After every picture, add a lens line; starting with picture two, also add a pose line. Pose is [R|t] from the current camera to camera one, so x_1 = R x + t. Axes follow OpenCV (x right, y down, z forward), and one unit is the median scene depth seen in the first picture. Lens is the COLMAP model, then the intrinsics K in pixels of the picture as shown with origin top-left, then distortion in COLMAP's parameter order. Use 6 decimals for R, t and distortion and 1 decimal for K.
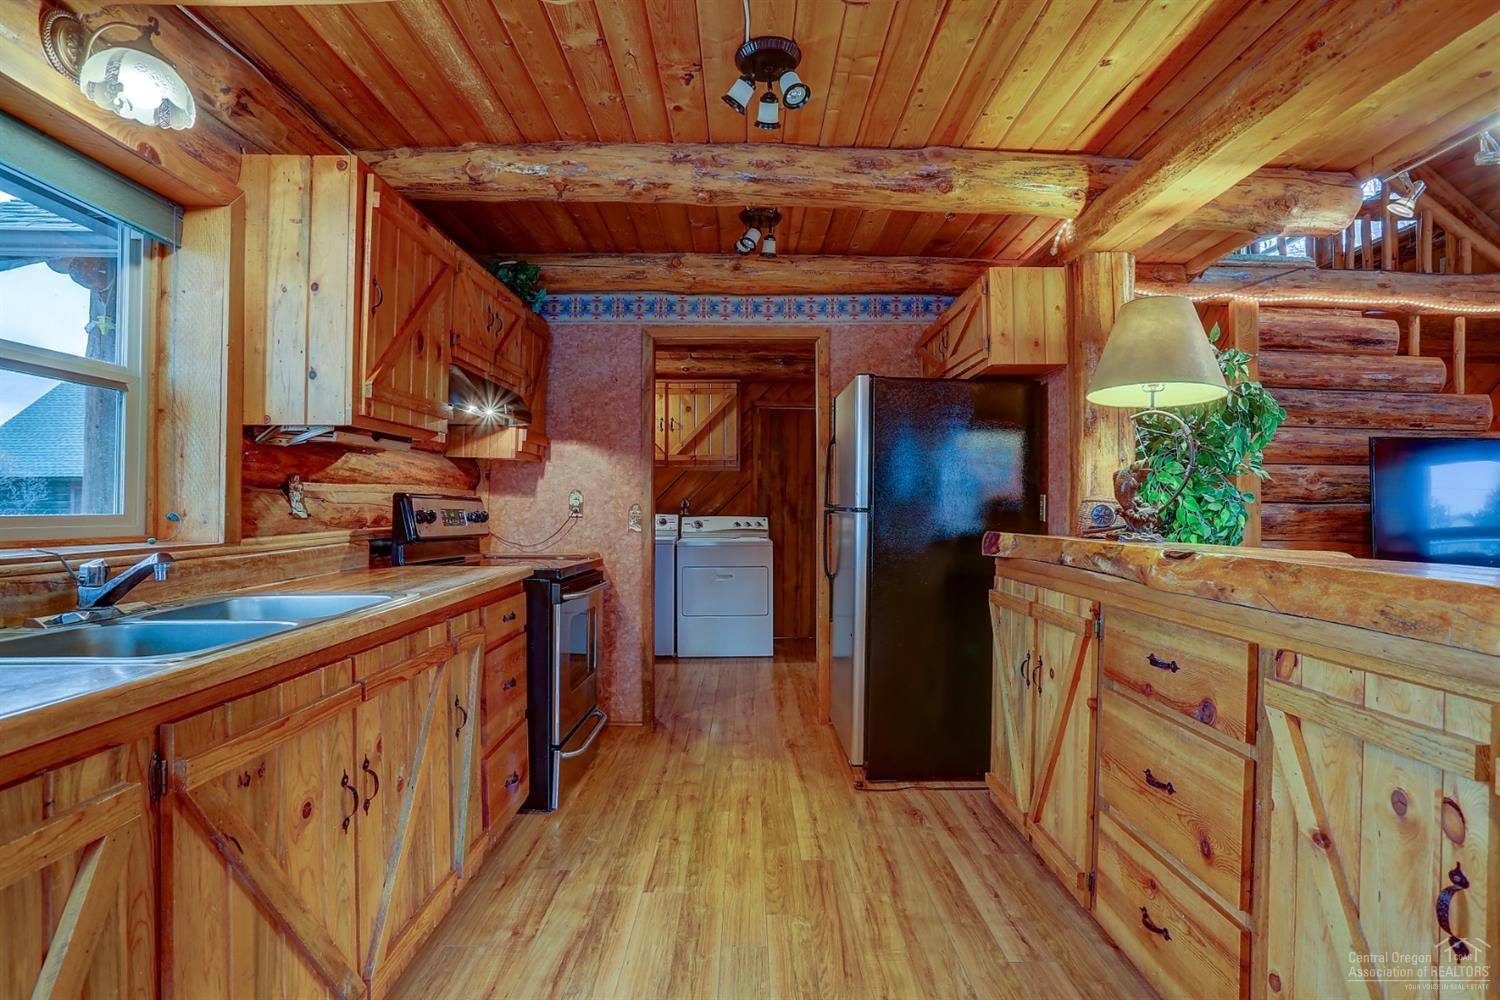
lens RADIAL K [[723.8, 0, 758.0], [0, 723.8, 500.6], [0, 0, 1]] dist [-0.079480, 0.032664]
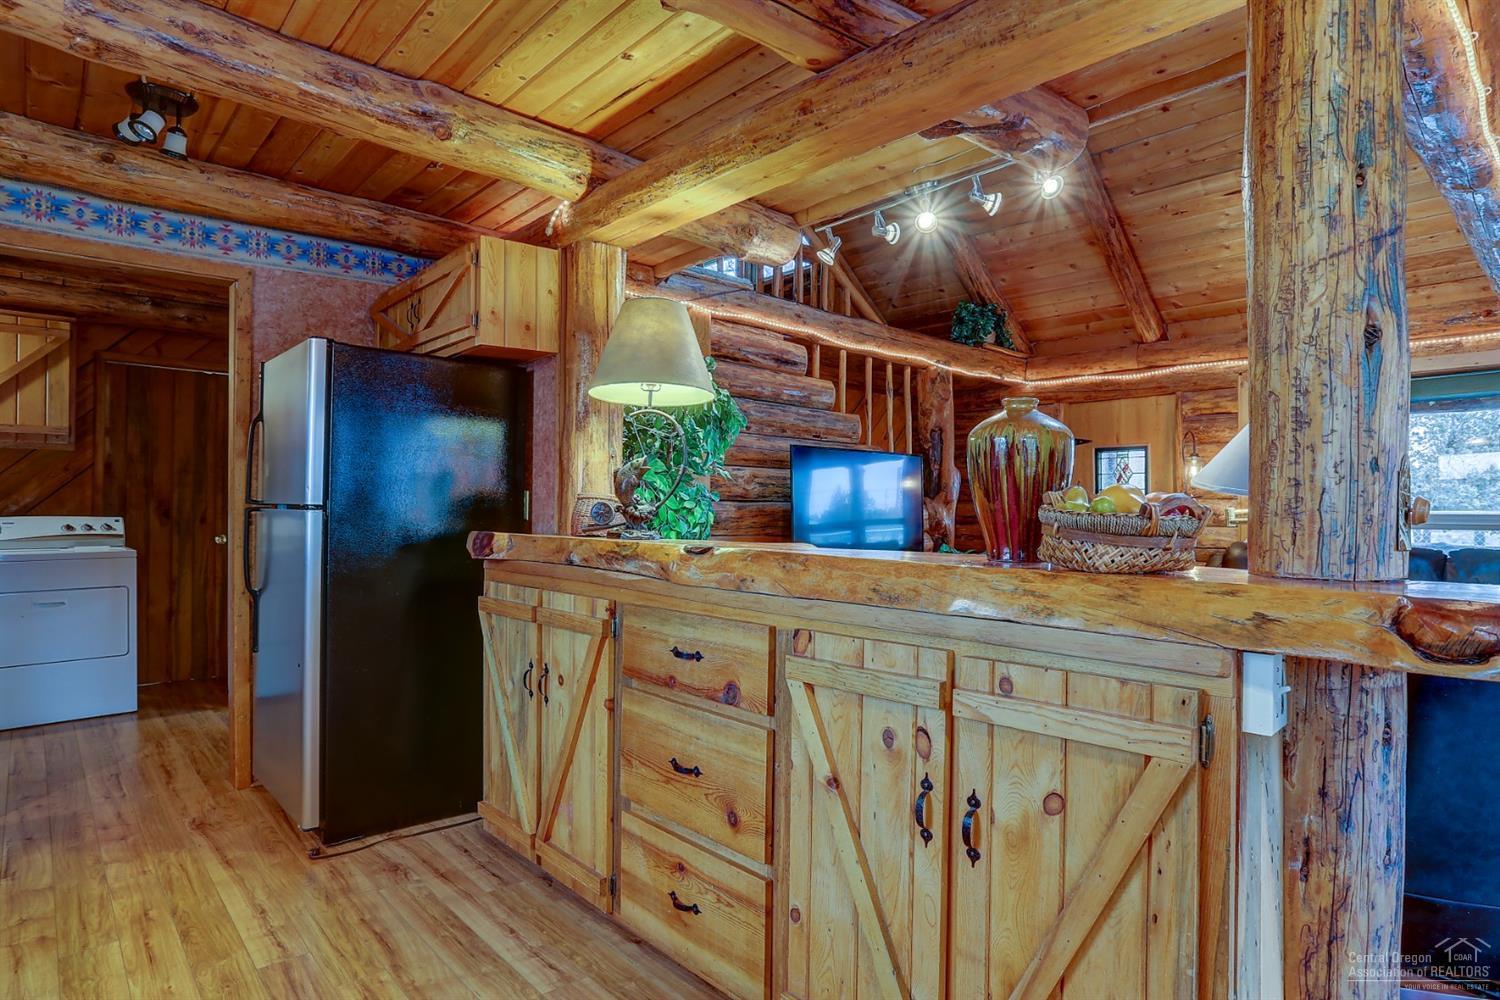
lens RADIAL K [[818.5, 0, 757.0], [0, 818.5, 500.6], [0, 0, 1]] dist [-0.078440, 0.039376]
pose [[0.747876, 0.004561, 0.663822, -0.092955], [-0.008046, 0.999965, 0.002195, -0.000496], [-0.663789, -0.006983, 0.747887, 0.016864]]
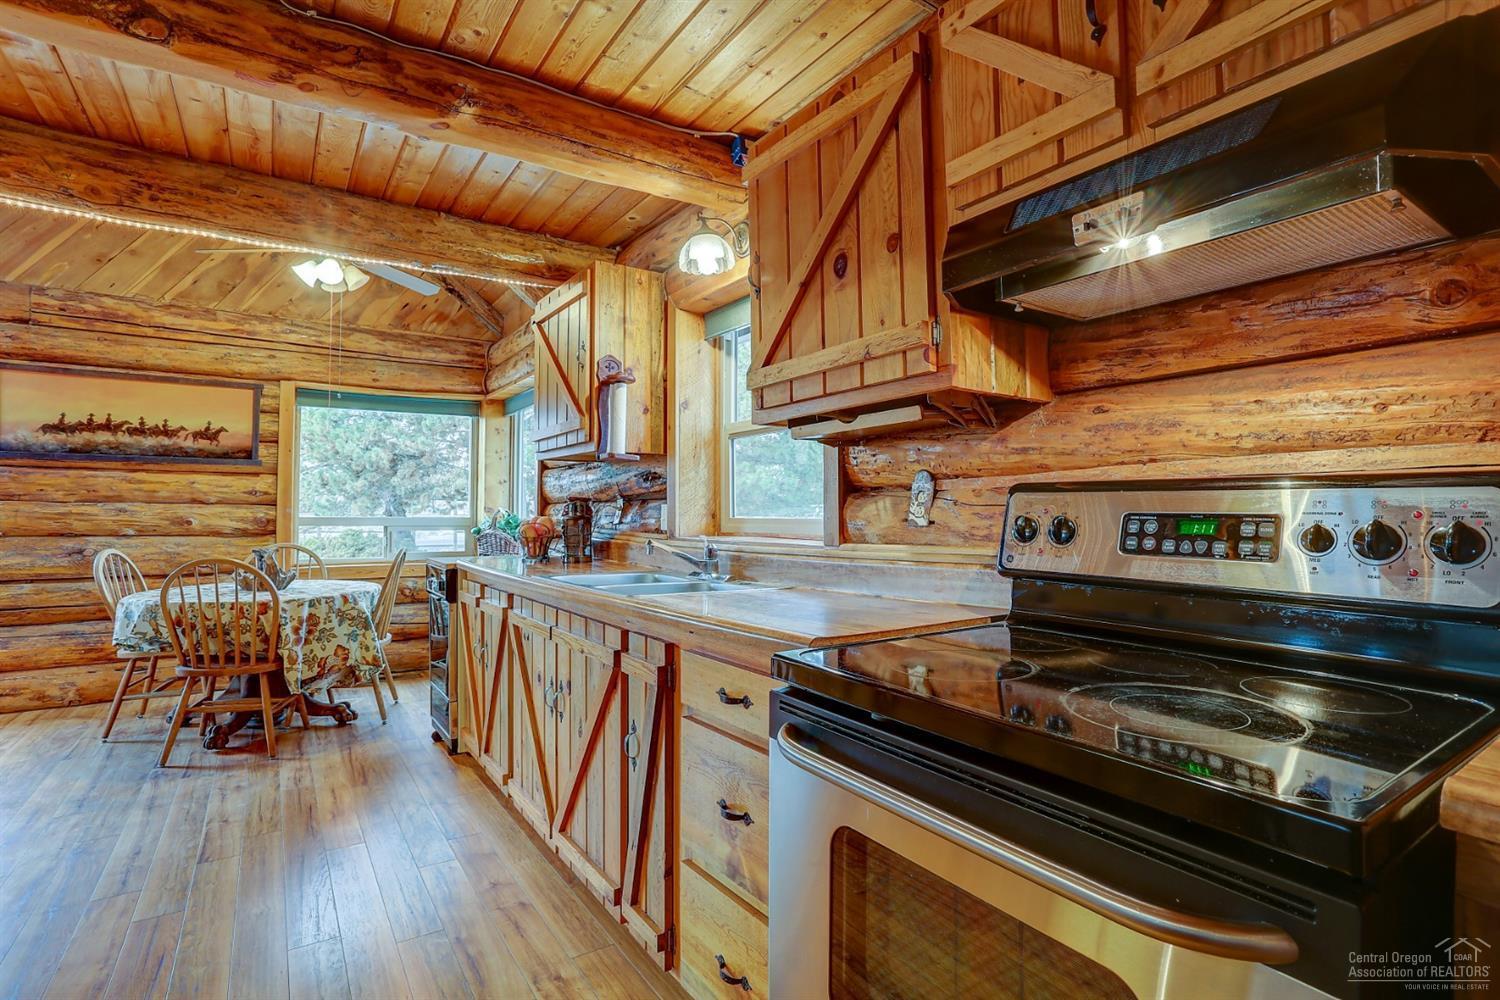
lens RADIAL K [[723.8, 0, 758.0], [0, 723.8, 500.6], [0, 0, 1]] dist [-0.079480, 0.032664]
pose [[-0.836255, -0.009245, -0.548262, -0.044892], [0.004245, 0.999719, -0.023332, 0.013824], [0.548324, -0.021839, -0.835981, 1.484247]]
